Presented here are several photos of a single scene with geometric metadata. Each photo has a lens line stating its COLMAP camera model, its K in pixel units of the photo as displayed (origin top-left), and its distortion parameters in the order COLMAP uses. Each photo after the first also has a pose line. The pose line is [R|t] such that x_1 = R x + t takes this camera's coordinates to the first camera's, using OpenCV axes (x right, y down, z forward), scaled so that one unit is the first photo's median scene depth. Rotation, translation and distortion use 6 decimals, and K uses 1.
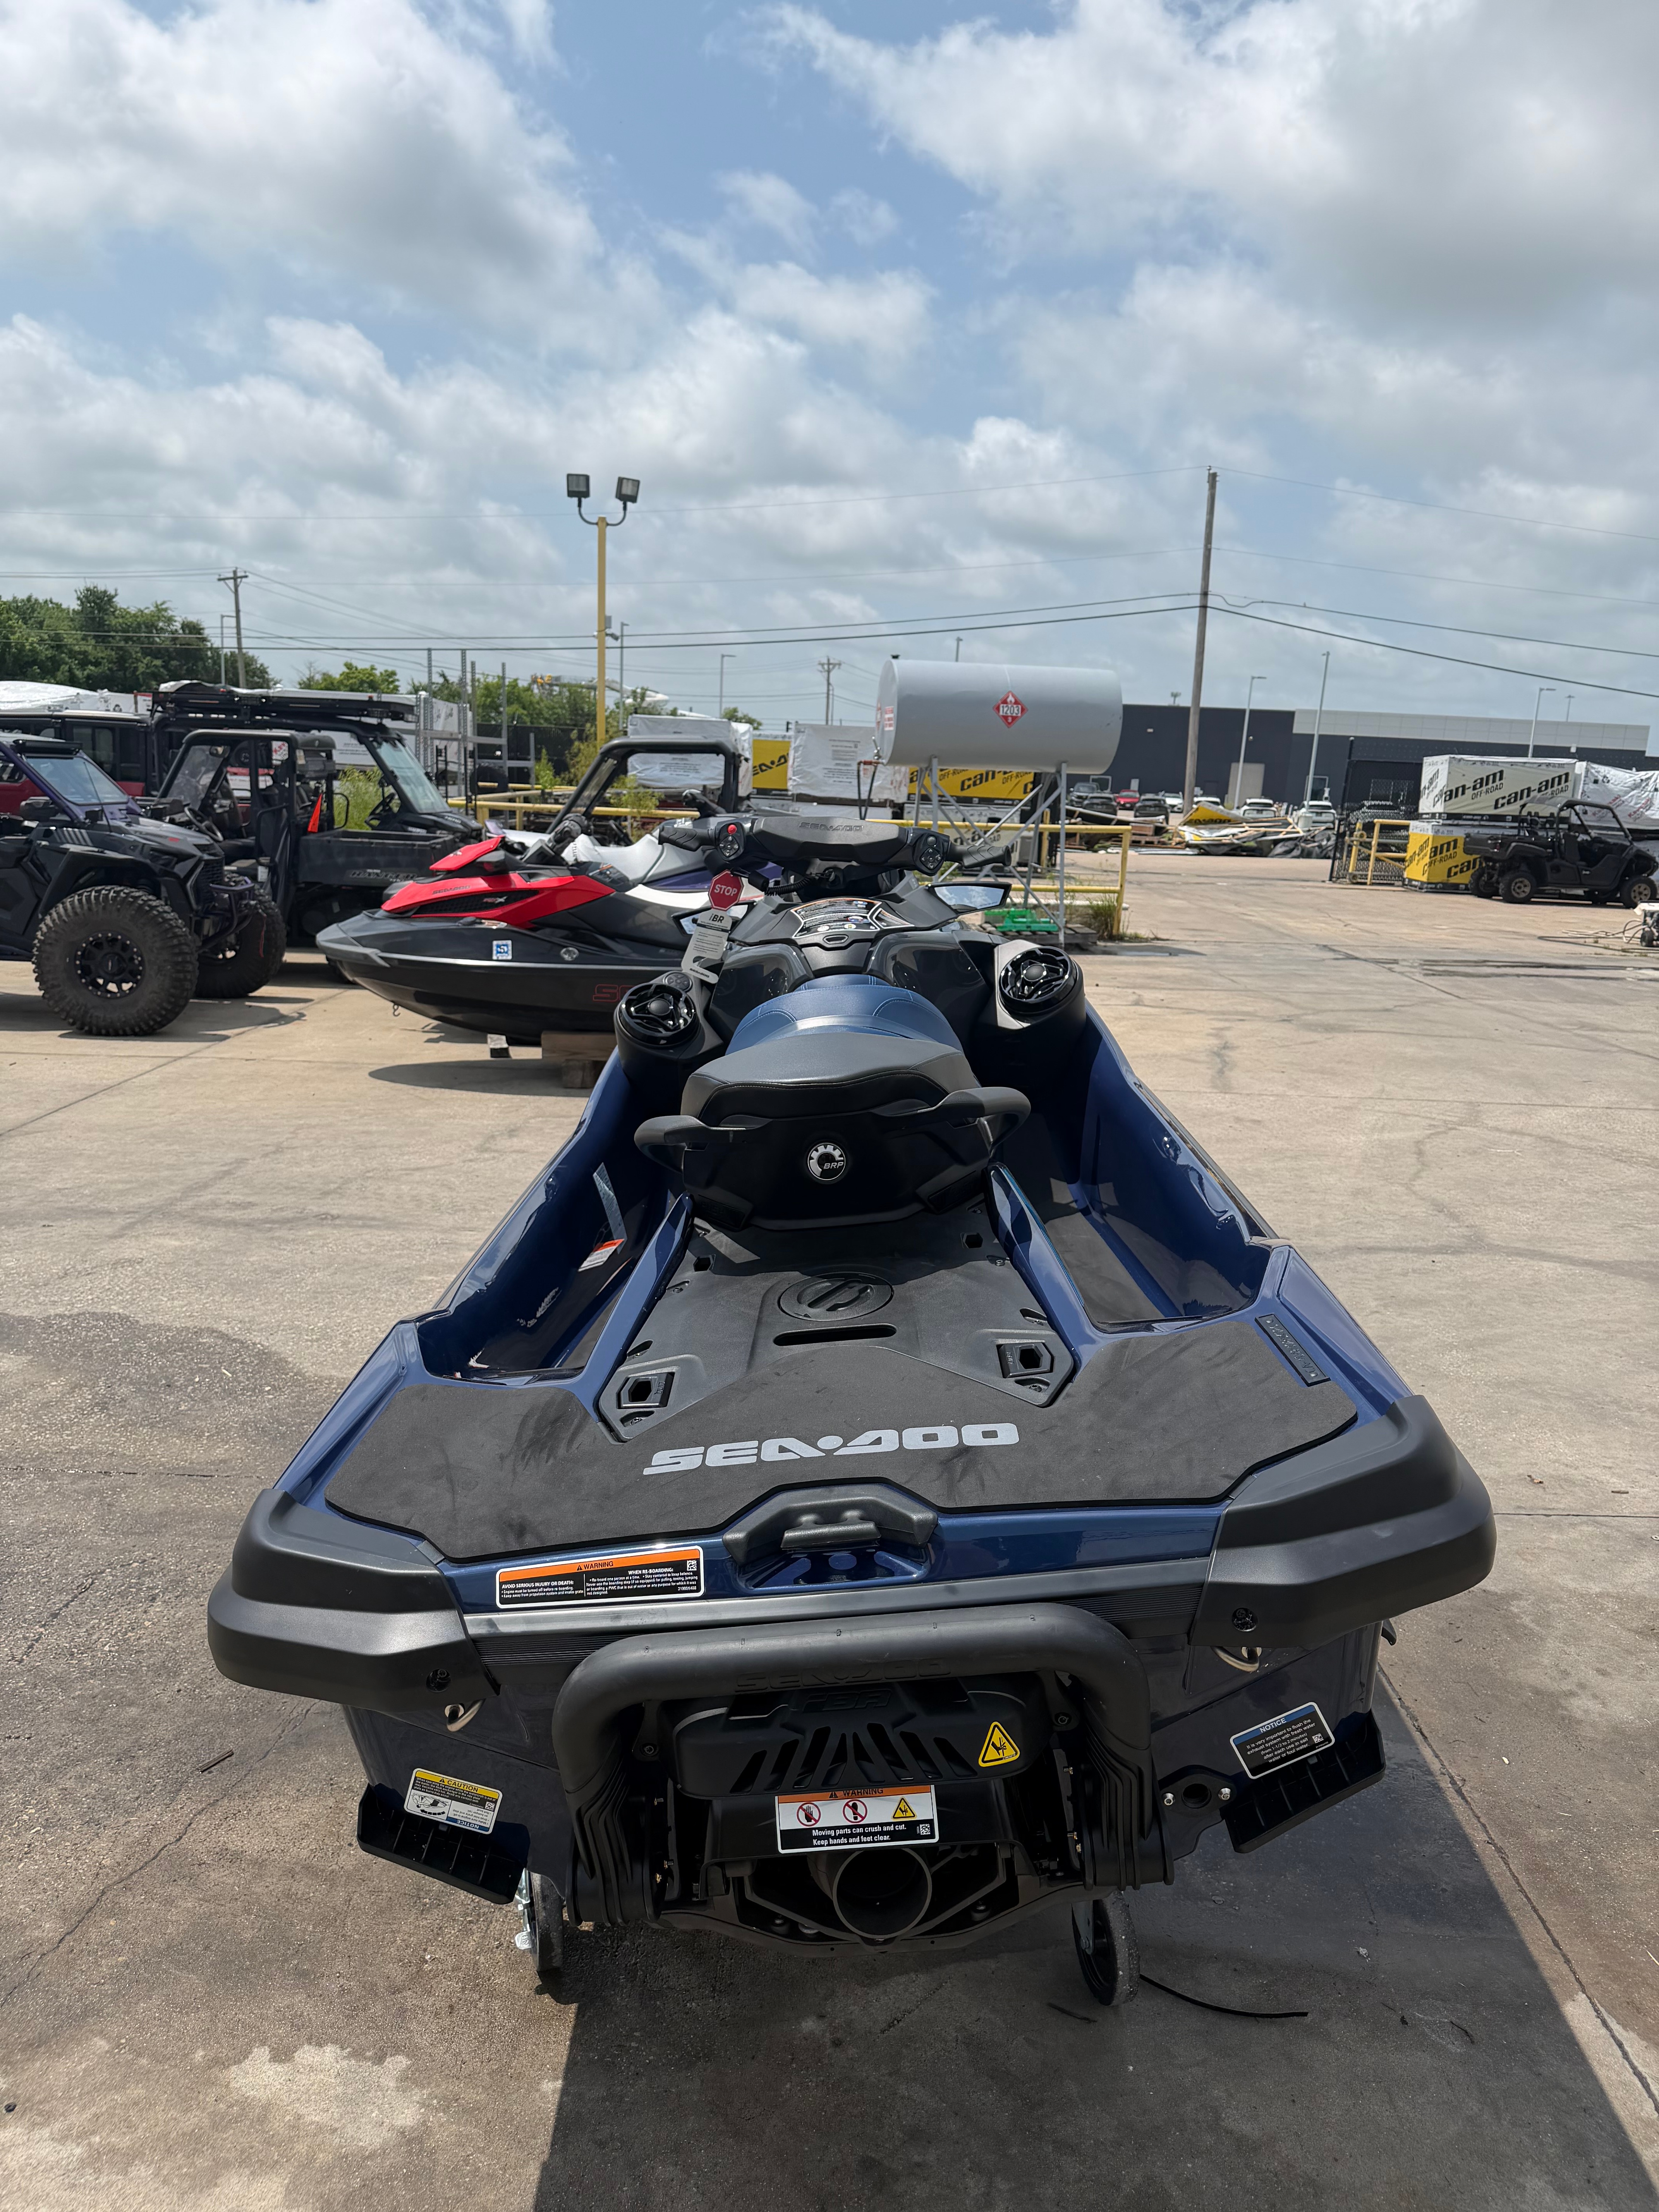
lens RADIAL K [[1568.1, 0, 829.2], [0, 1568.1, 1100.5], [0, 0, 1]] dist [0.002157, -0.012538]
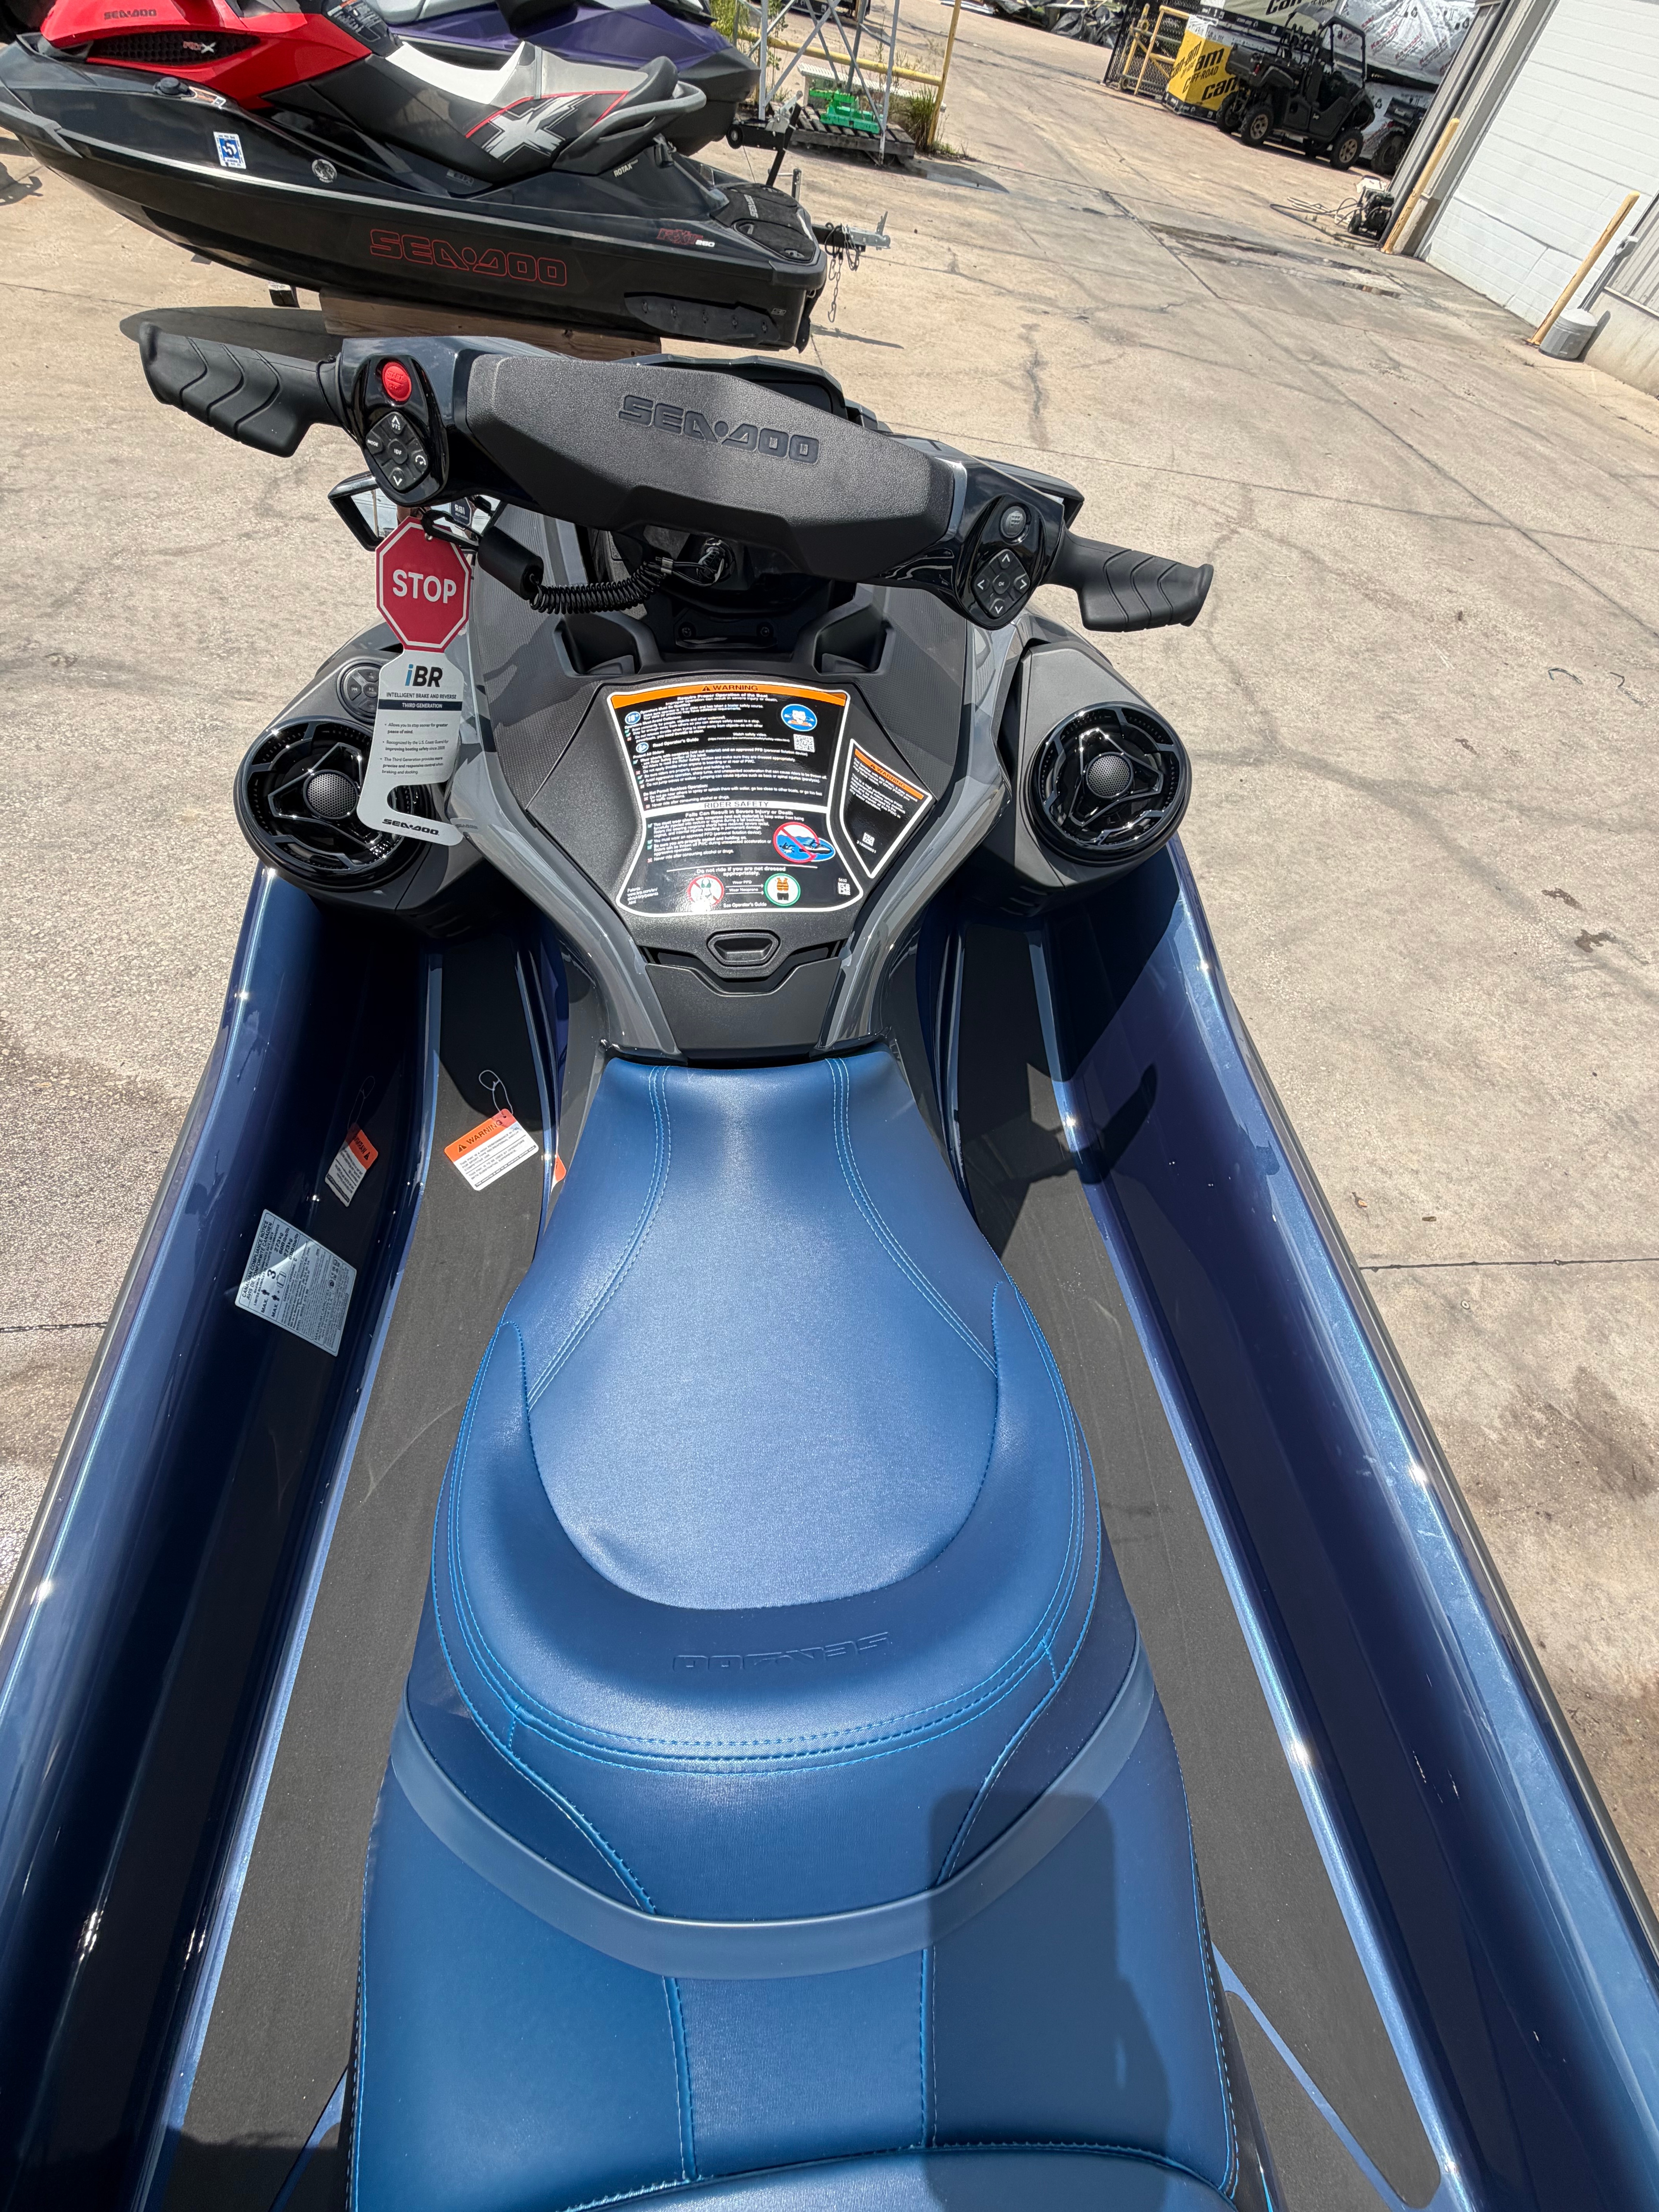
lens RADIAL K [[855.2, 0, 816.0], [0, 855.2, 1115.6], [0, 0, 1]] dist [-0.009894, -0.000214]
pose [[0.985136, -0.019537, 0.170659, -0.002834], [-0.107860, 0.702868, 0.703095, -0.048304], [-0.133687, -0.711052, 0.690314, 0.196929]]
